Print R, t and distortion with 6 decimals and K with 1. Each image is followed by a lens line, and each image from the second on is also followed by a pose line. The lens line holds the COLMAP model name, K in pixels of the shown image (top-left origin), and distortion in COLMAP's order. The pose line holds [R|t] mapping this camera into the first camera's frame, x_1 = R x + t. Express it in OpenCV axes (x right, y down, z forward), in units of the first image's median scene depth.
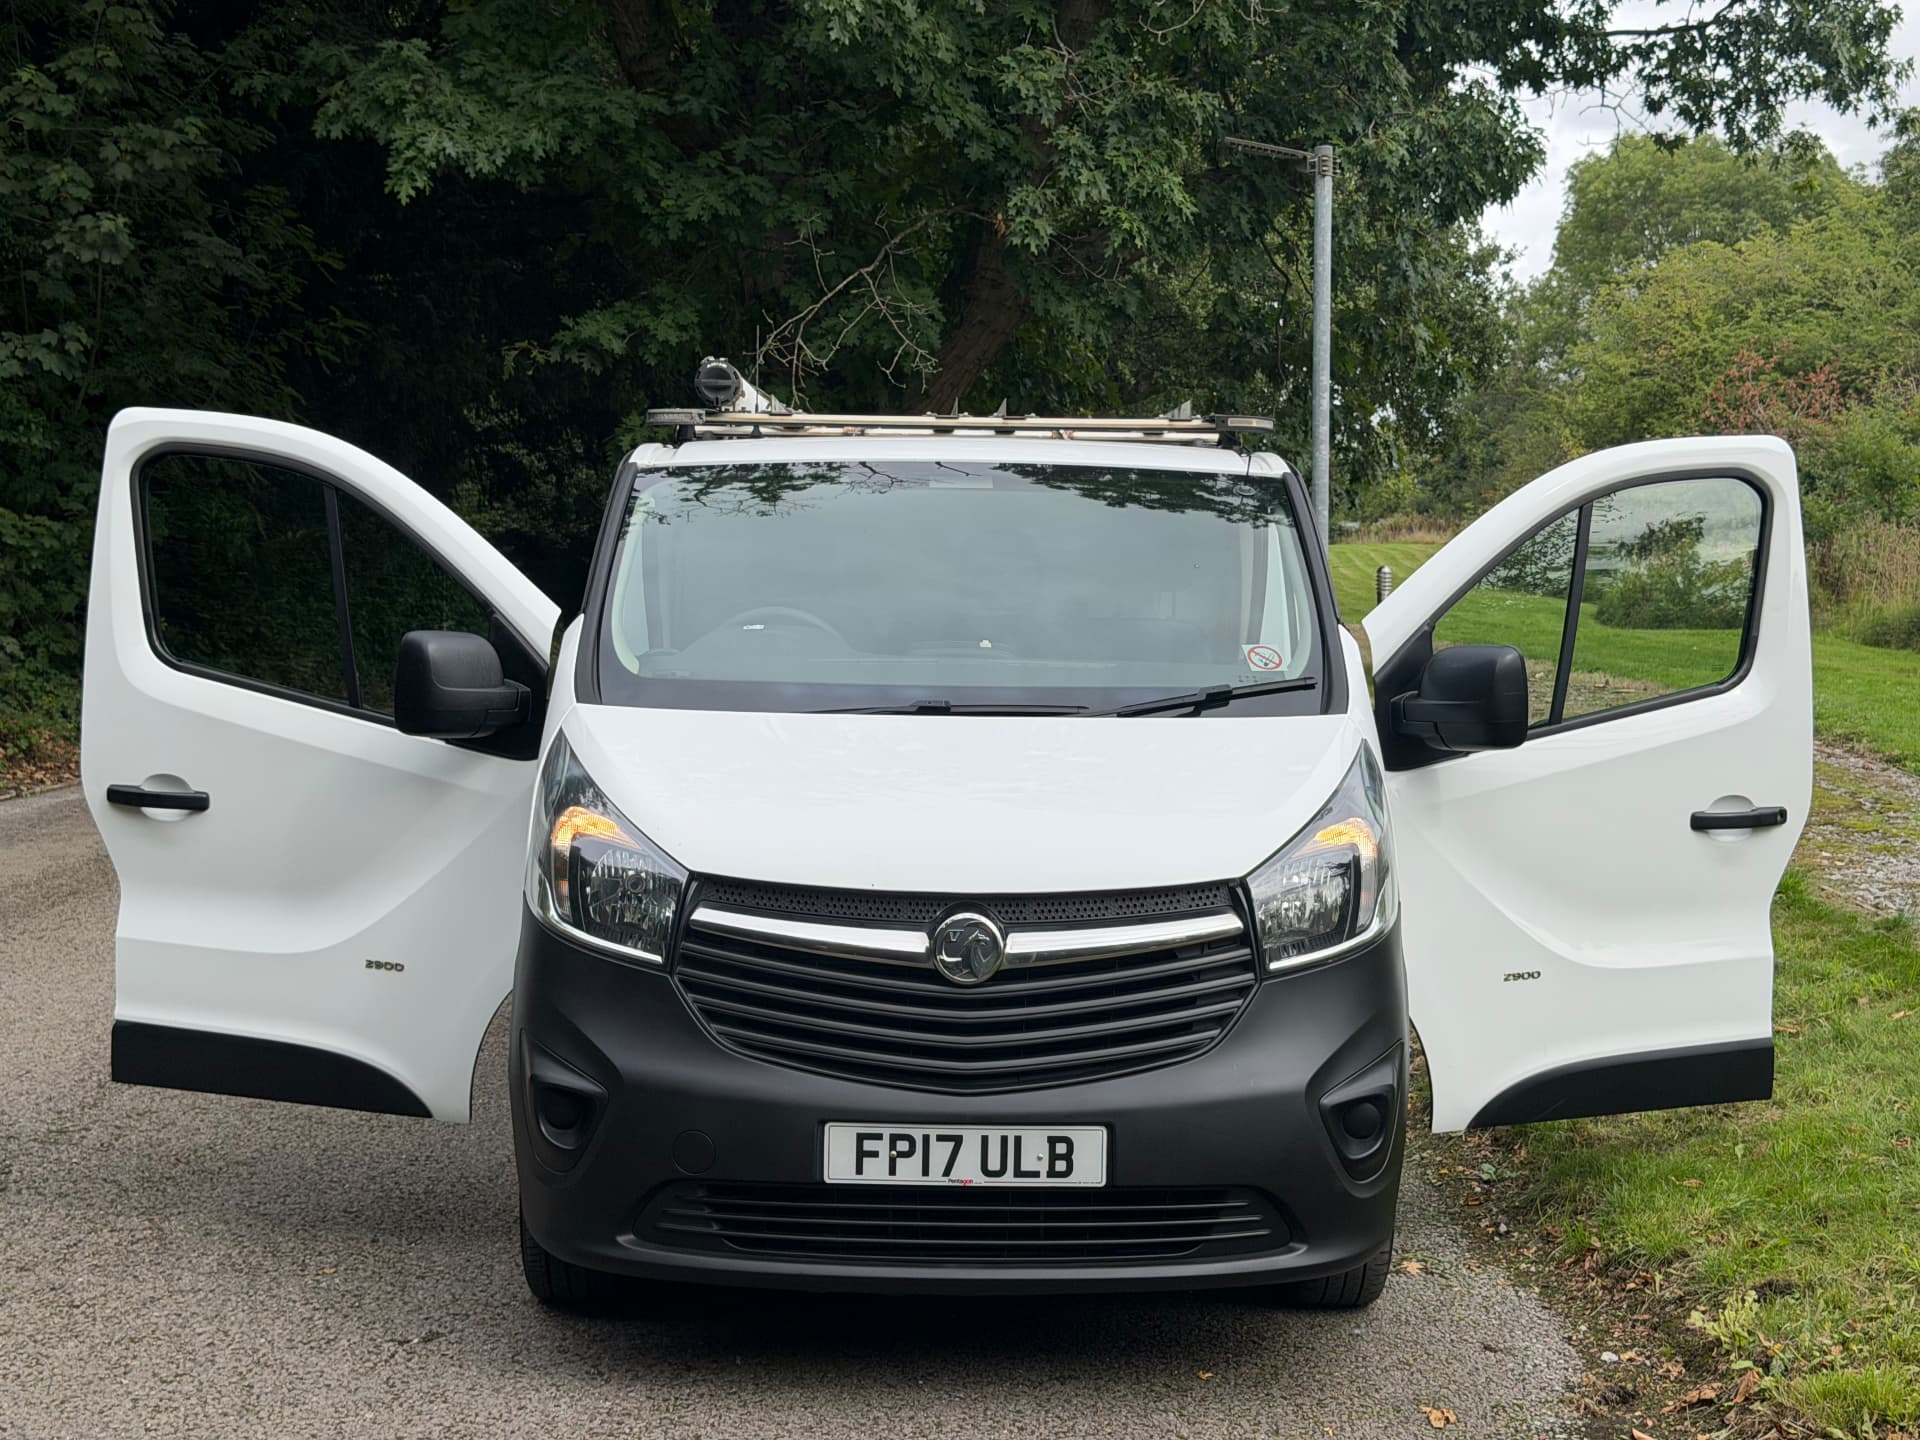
lens RADIAL K [[2708.4, 0, 964.6], [0, 2708.4, 720.0], [0, 0, 1]] dist [0.146243, 0.036810]
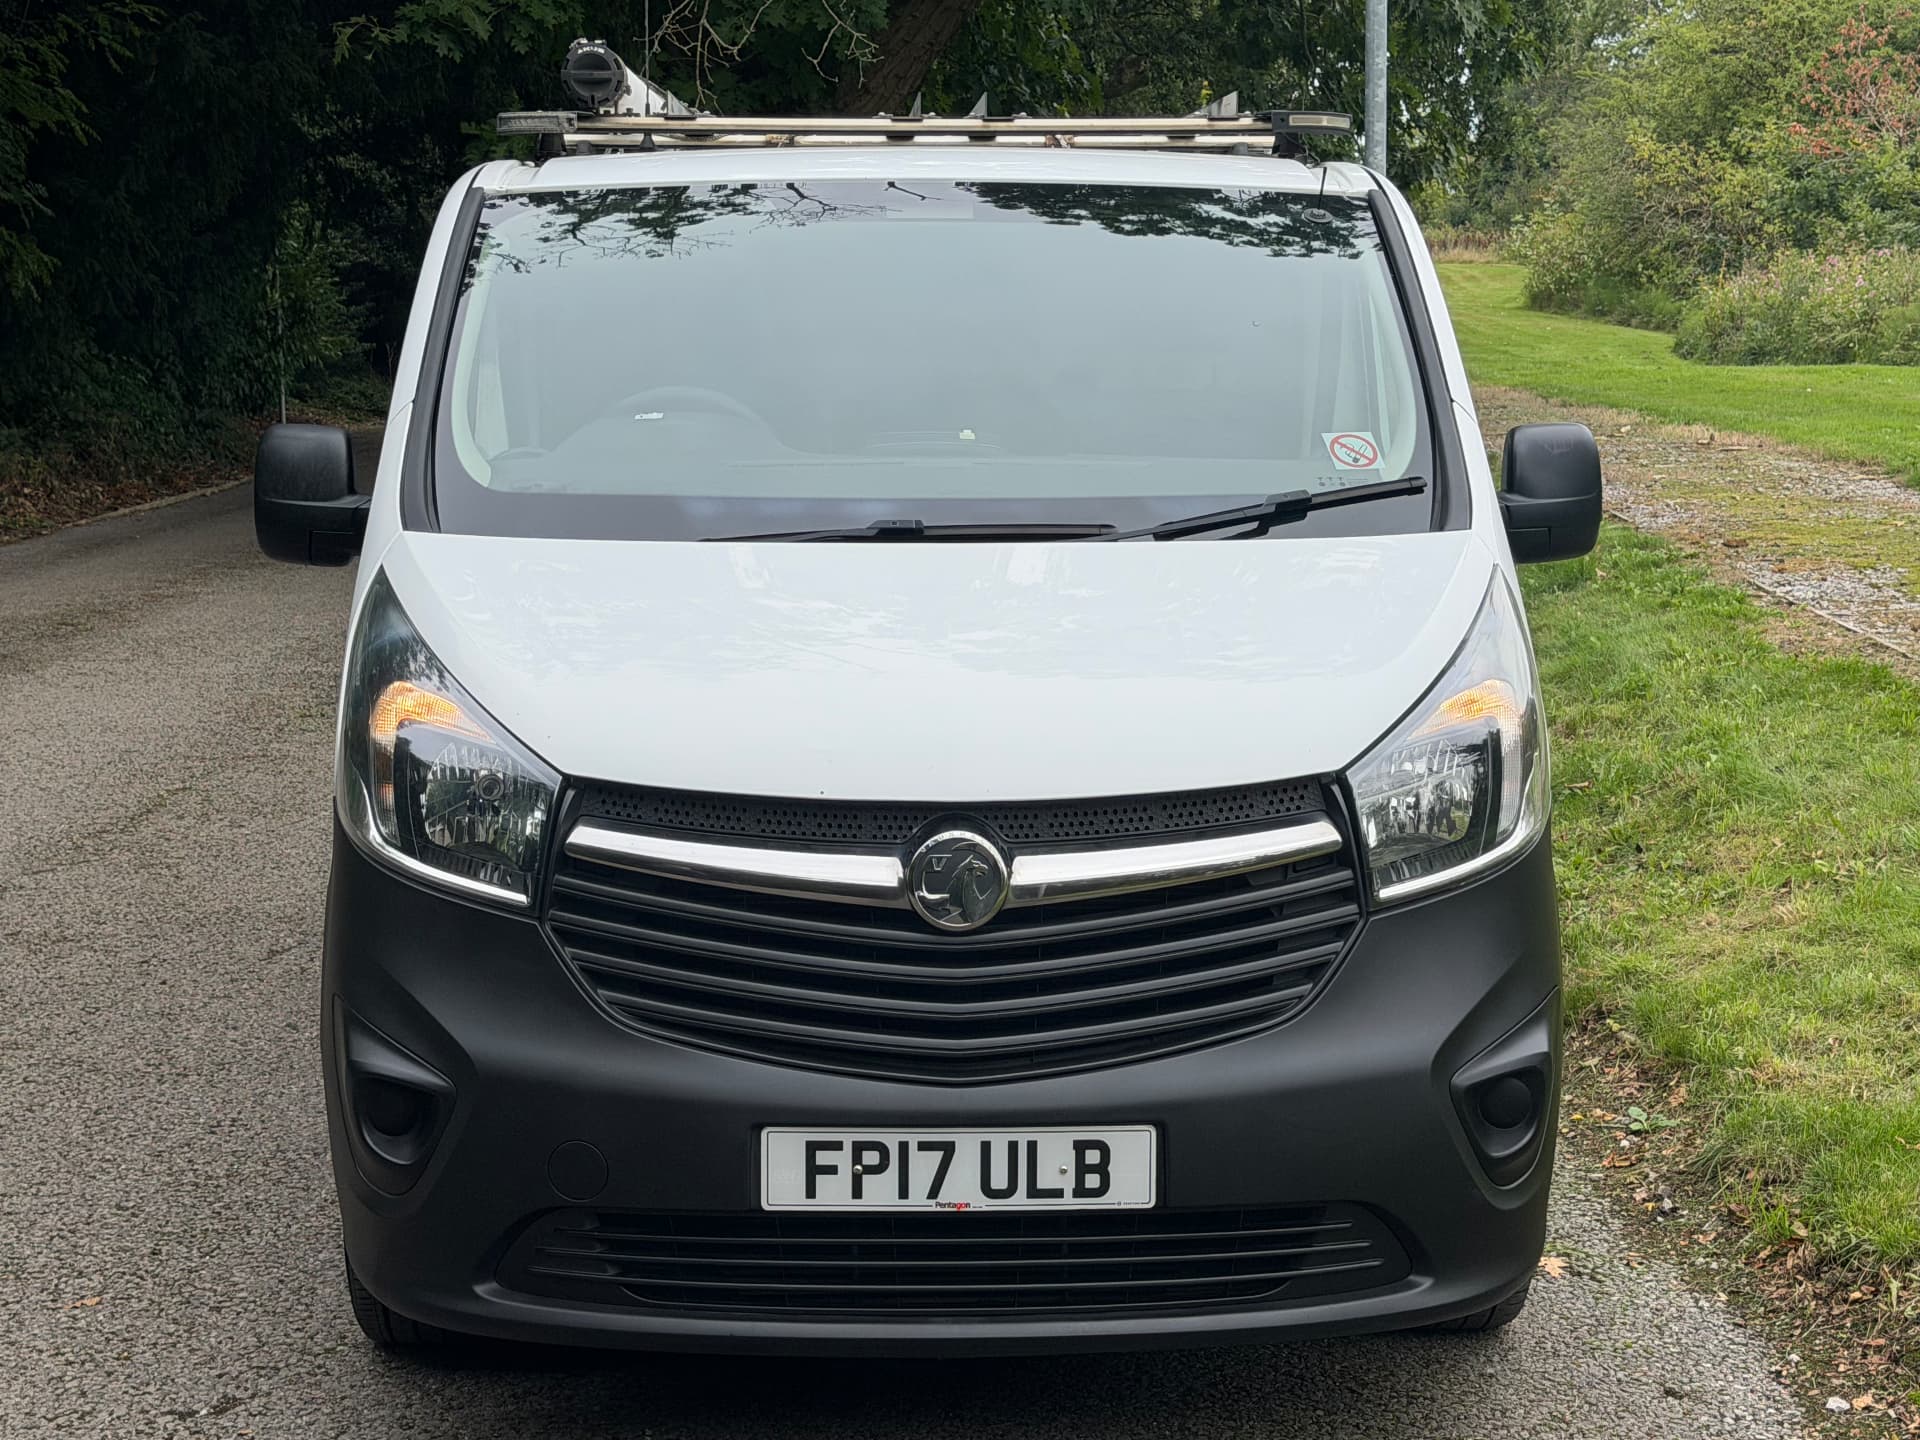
lens RADIAL K [[3153.6, 0, 959.0], [0, 3153.6, 728.5], [0, 0, 1]] dist [0.208584, -0.335248]
pose [[0.999784, -0.015924, 0.013369, -0.008373], [0.014816, 0.996748, 0.079211, -0.019642], [-0.014587, -0.078996, 0.996768, 0.168409]]
